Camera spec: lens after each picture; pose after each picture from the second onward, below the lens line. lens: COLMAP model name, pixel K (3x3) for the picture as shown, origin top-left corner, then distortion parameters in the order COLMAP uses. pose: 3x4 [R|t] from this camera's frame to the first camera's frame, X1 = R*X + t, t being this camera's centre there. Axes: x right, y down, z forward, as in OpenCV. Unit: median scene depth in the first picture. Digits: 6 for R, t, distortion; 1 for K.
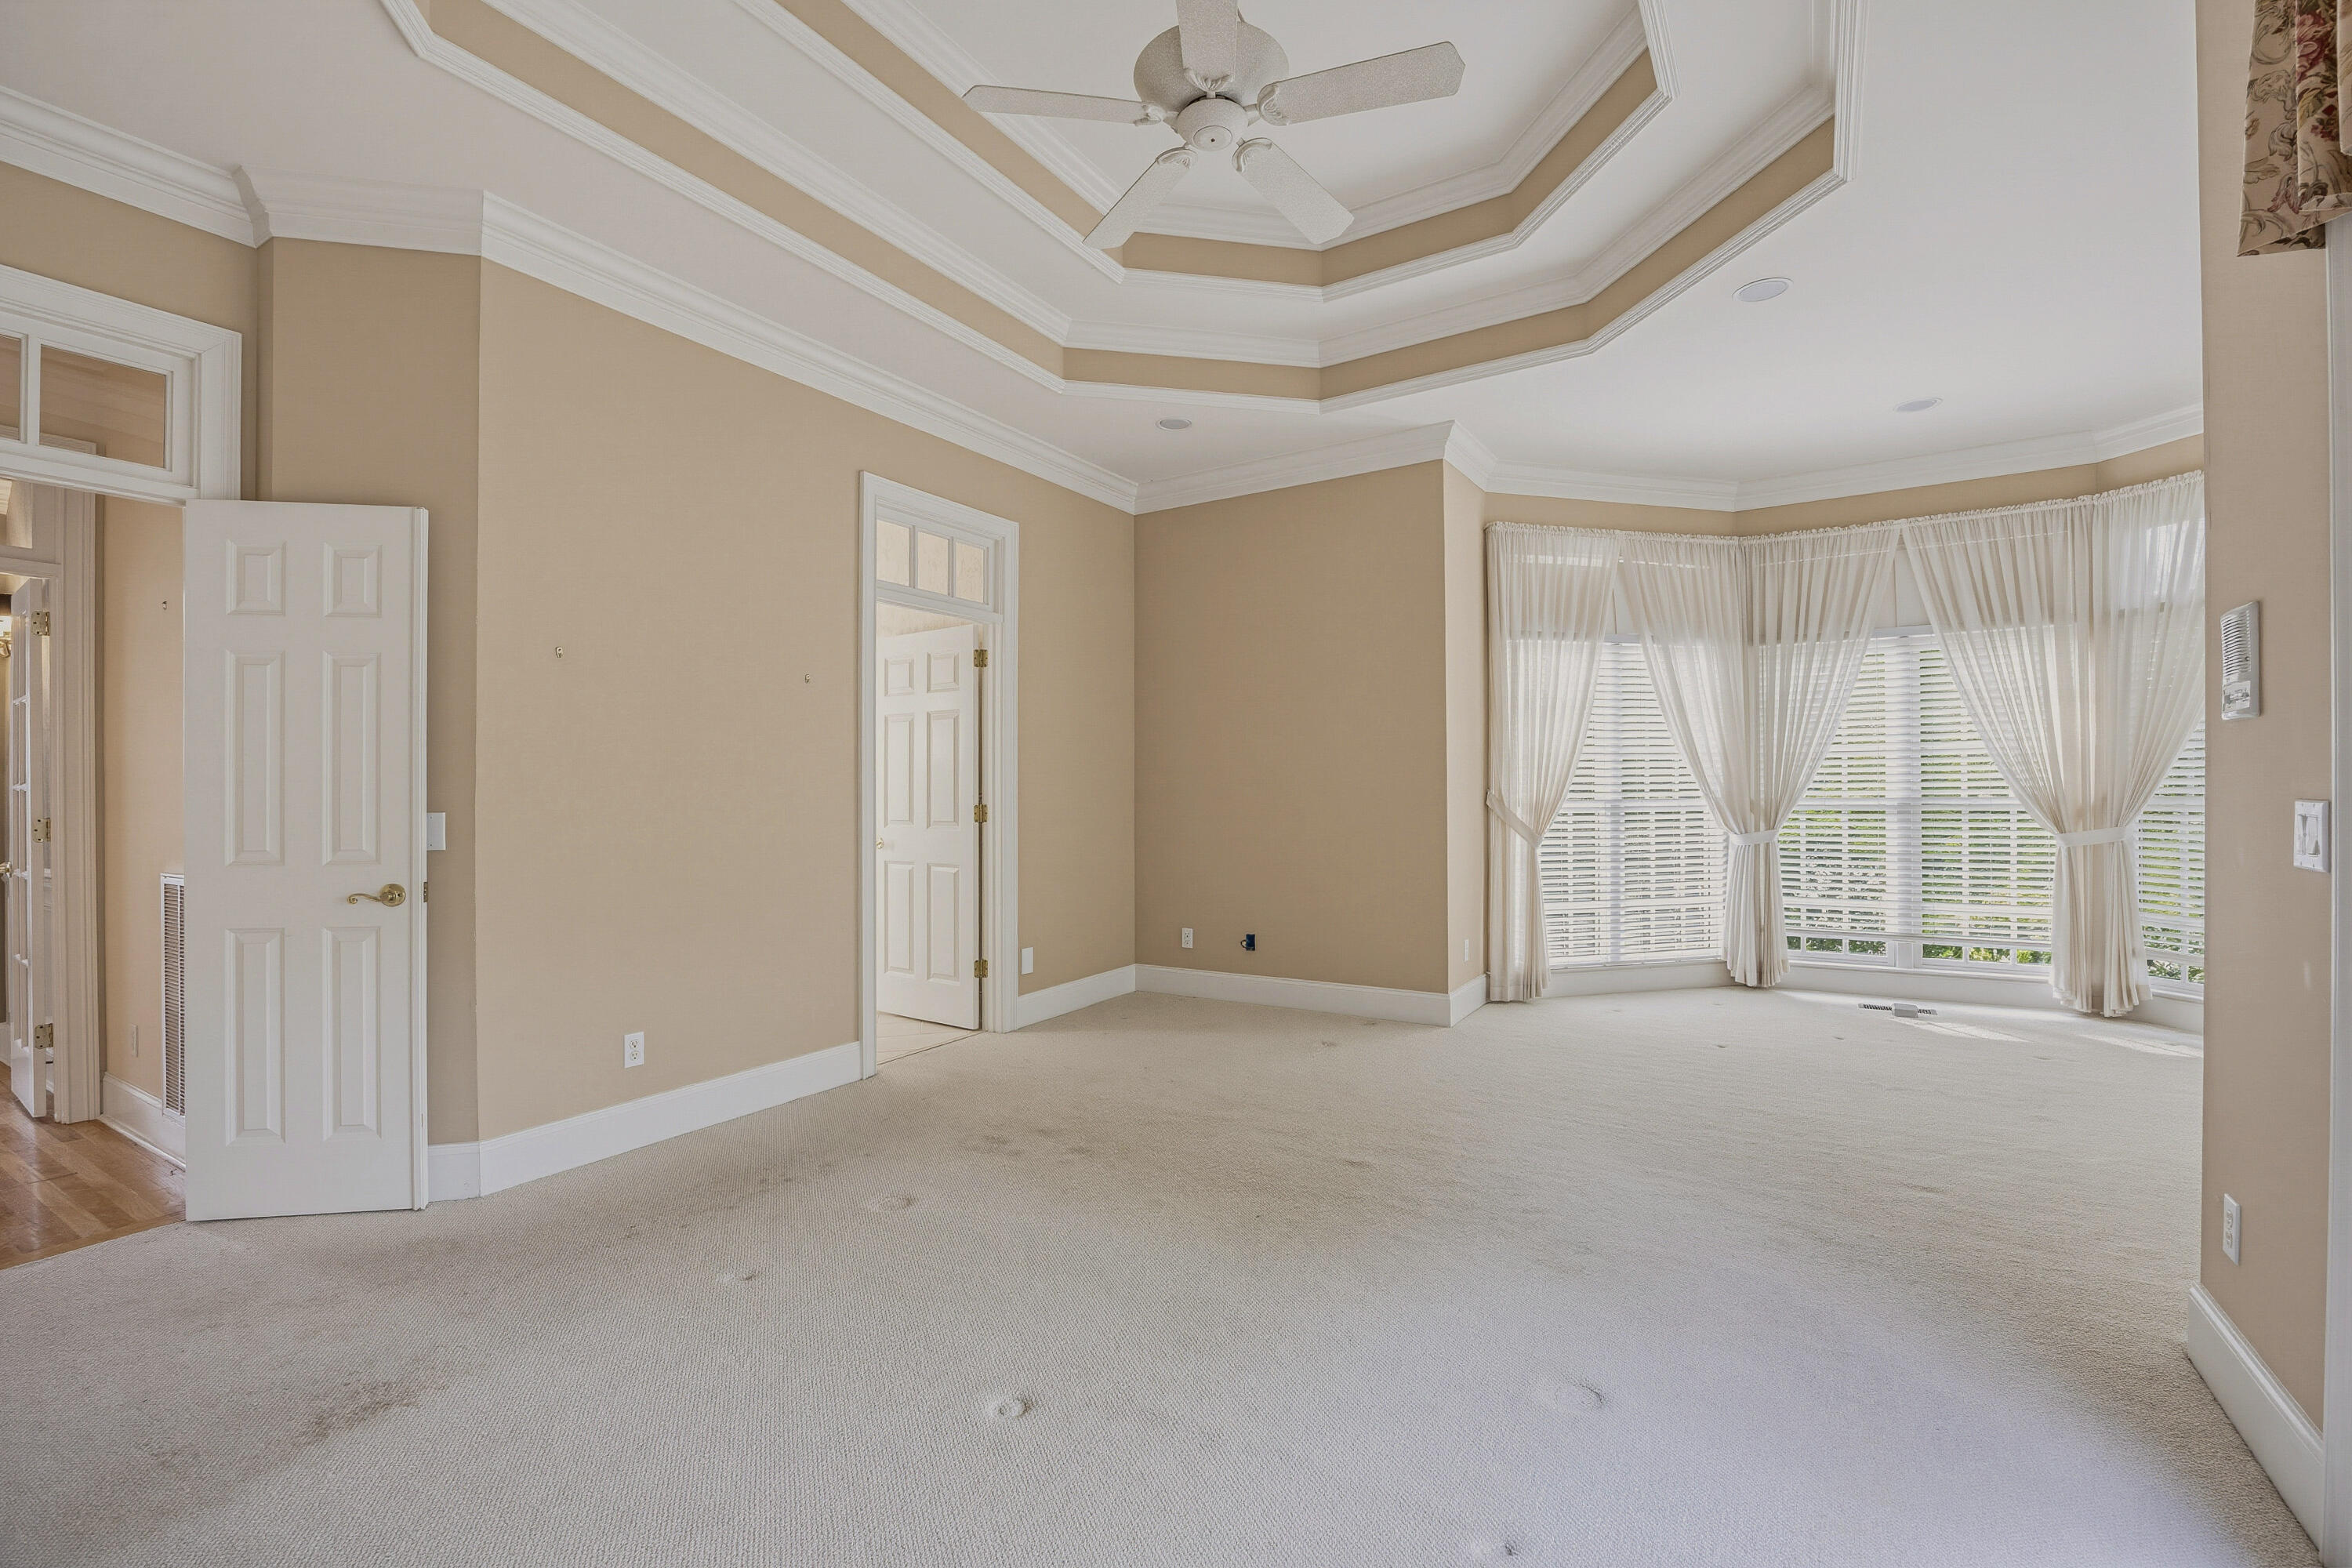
lens RADIAL K [[1019.8, 0, 1172.7], [0, 1019.8, 778.1], [0, 0, 1]] dist [-0.001744, -0.000072]
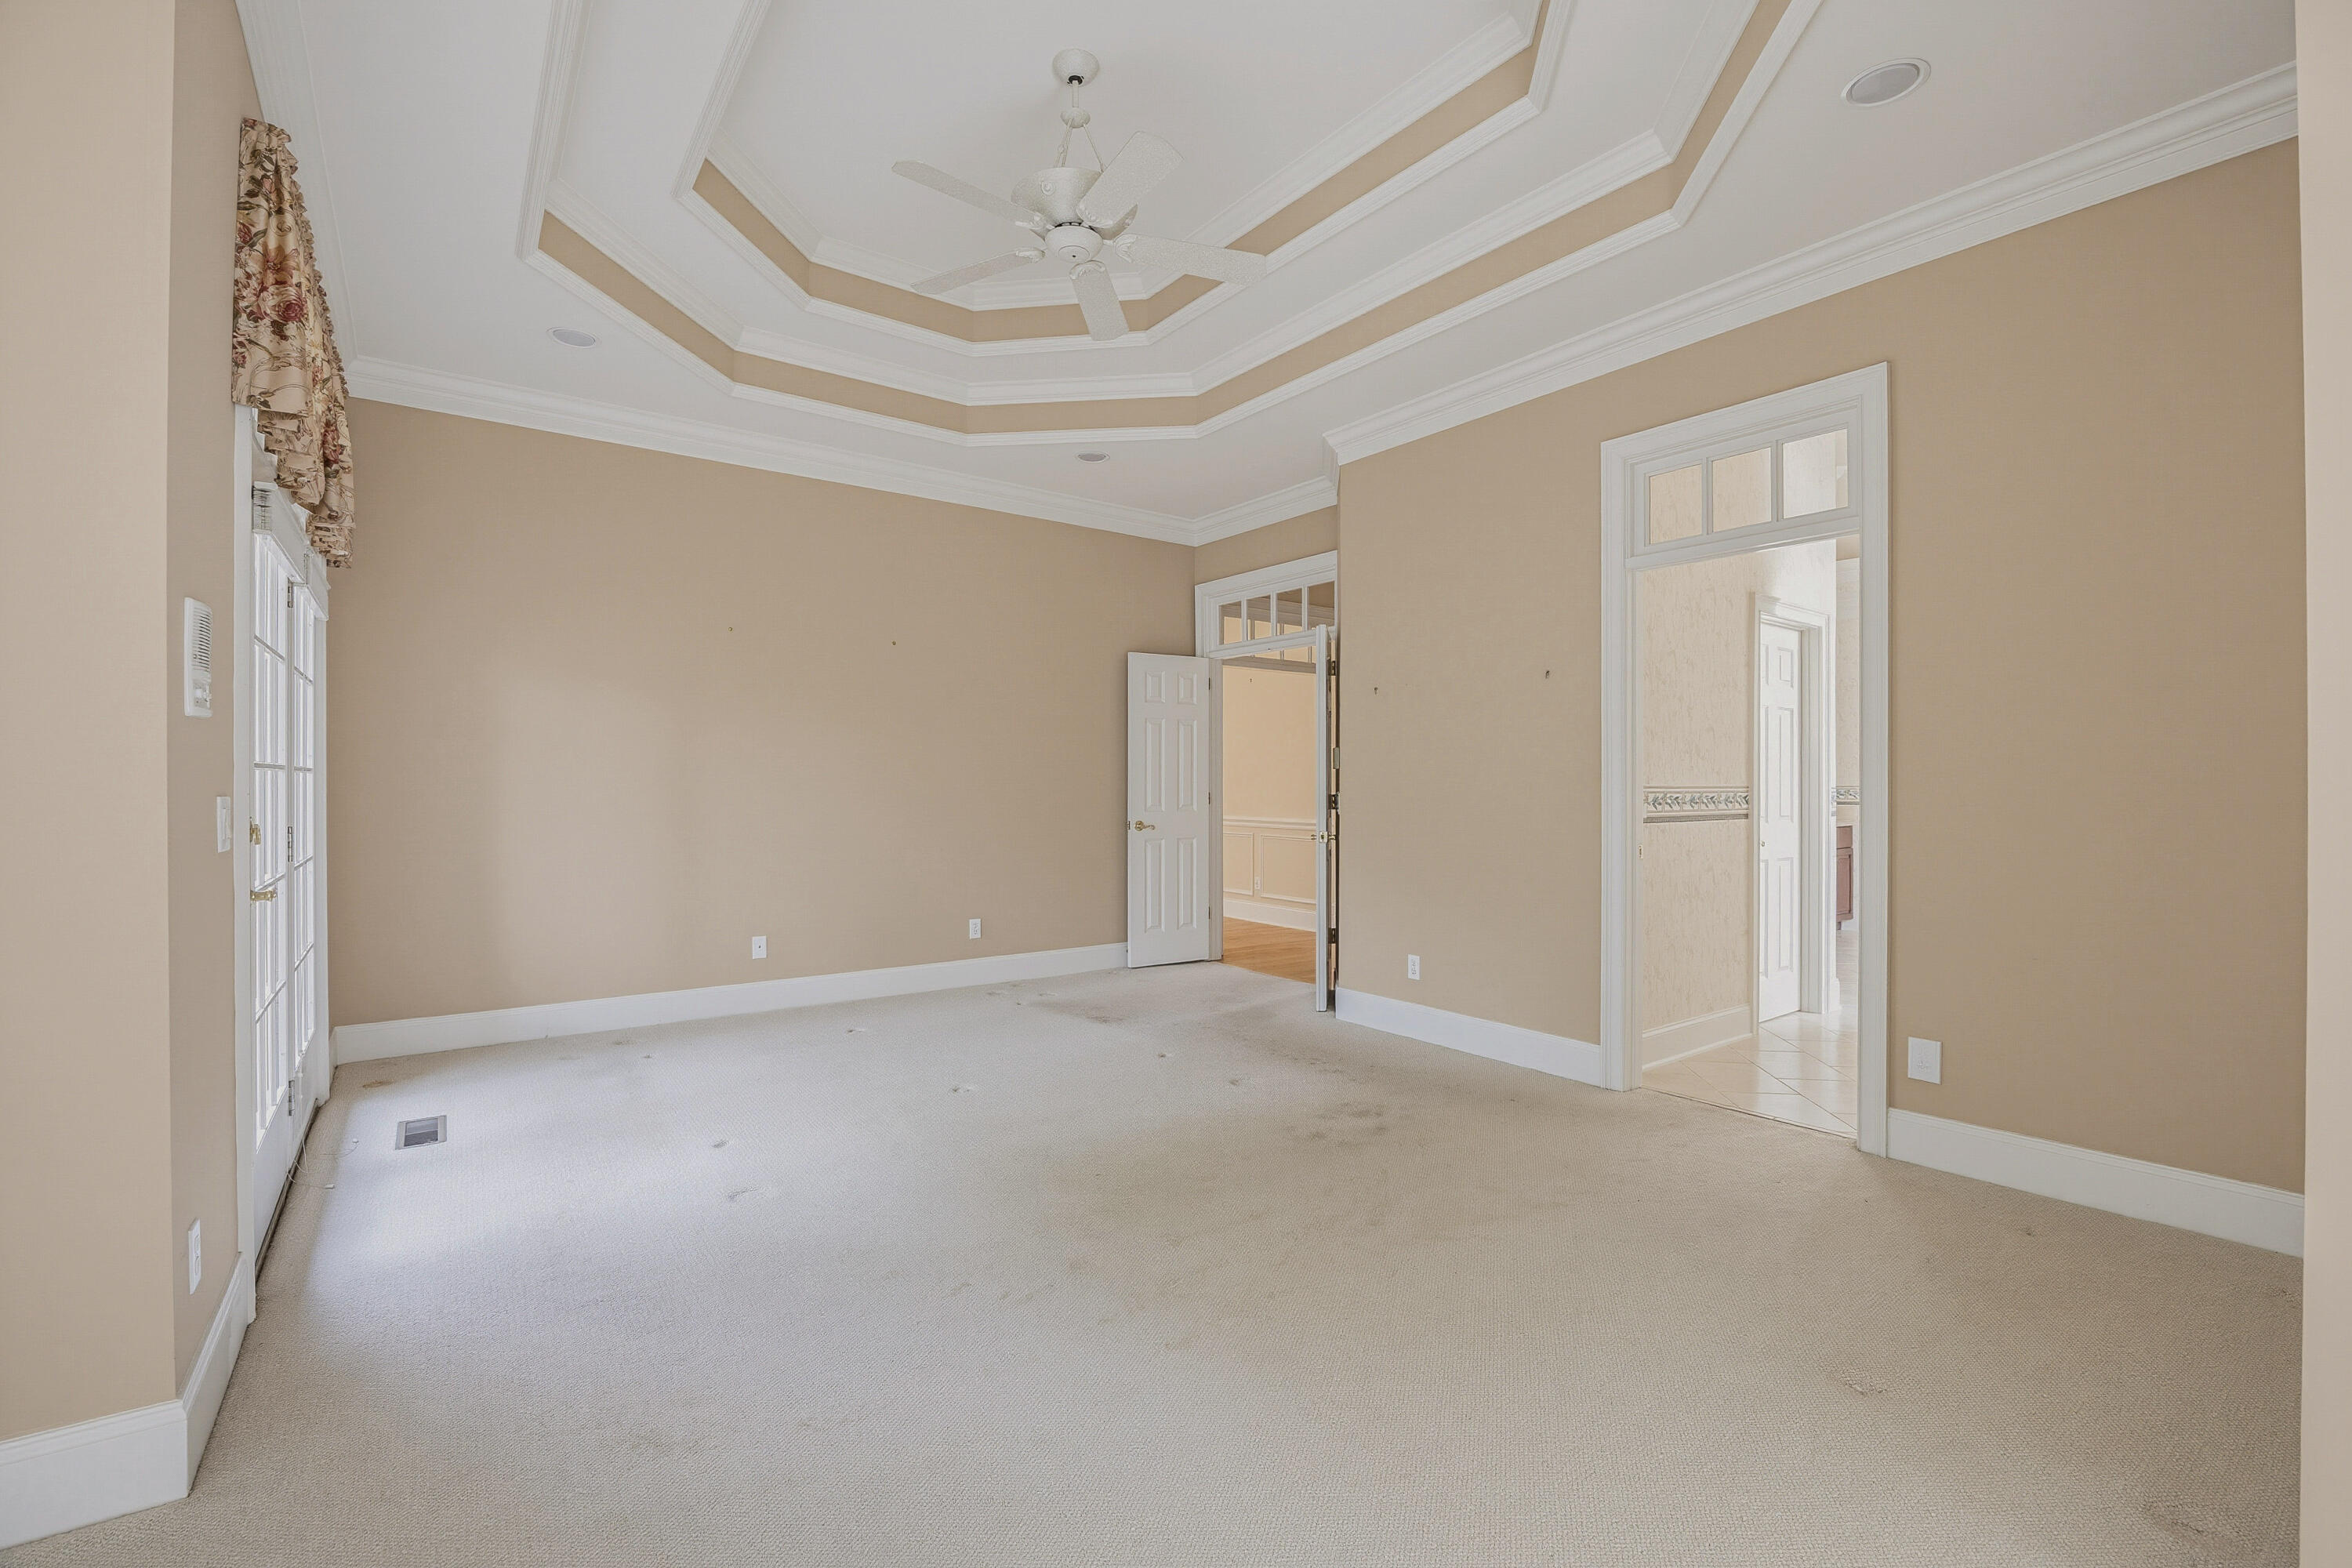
lens RADIAL K [[1019.8, 0, 1173.4], [0, 1019.8, 779.9], [0, 0, 1]] dist [-0.001744, -0.000072]
pose [[-0.375350, 0.001510, -0.926882, 0.876412], [-0.001353, 0.999997, 0.002177, 0.008788], [0.926882, 0.002071, -0.375346, 1.211942]]
